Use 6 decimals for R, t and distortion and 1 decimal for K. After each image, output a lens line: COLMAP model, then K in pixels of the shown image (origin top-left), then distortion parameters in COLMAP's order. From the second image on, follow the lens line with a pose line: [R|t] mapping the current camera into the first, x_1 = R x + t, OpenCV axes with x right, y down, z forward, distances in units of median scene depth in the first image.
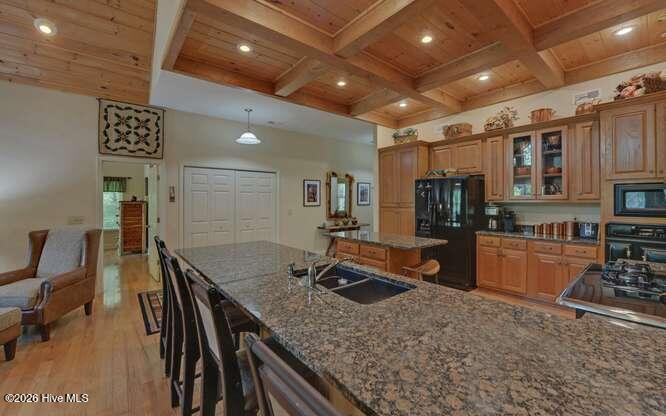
lens RADIAL K [[265.0, 0, 328.6], [0, 265.0, 197.4], [0, 0, 1]] dist [-0.018419, 0.000742]
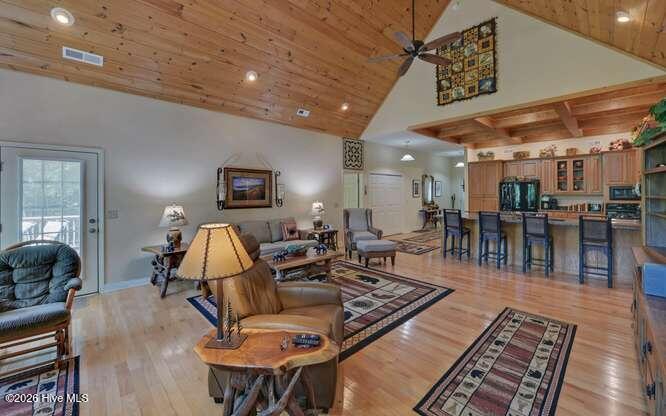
lens RADIAL K [[265.0, 0, 334.0], [0, 265.0, 192.2], [0, 0, 1]] dist [-0.018419, 0.000742]
pose [[0.998148, -0.001359, 0.060824, -1.005209], [0.000778, 0.999954, 0.009579, -0.018059], [-0.060835, -0.009514, 0.998103, -0.790477]]
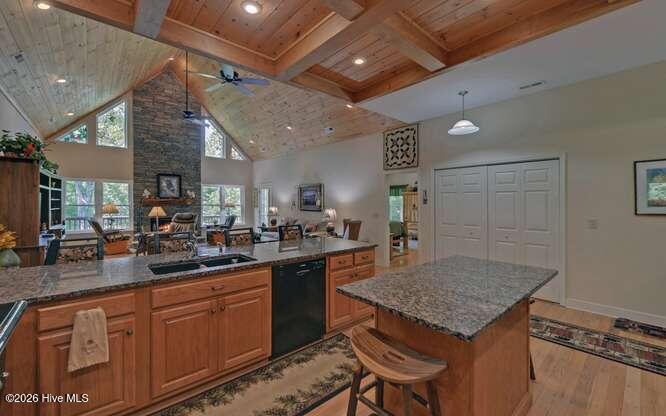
lens RADIAL K [[265.0, 0, 337.6], [0, 265.0, 206.9], [0, 0, 1]] dist [-0.018419, 0.000742]
pose [[0.023313, 0.023145, -0.999460, 0.590348], [0.004000, 0.999722, 0.023245, 0.007144], [0.999720, -0.004539, 0.023214, 0.665460]]
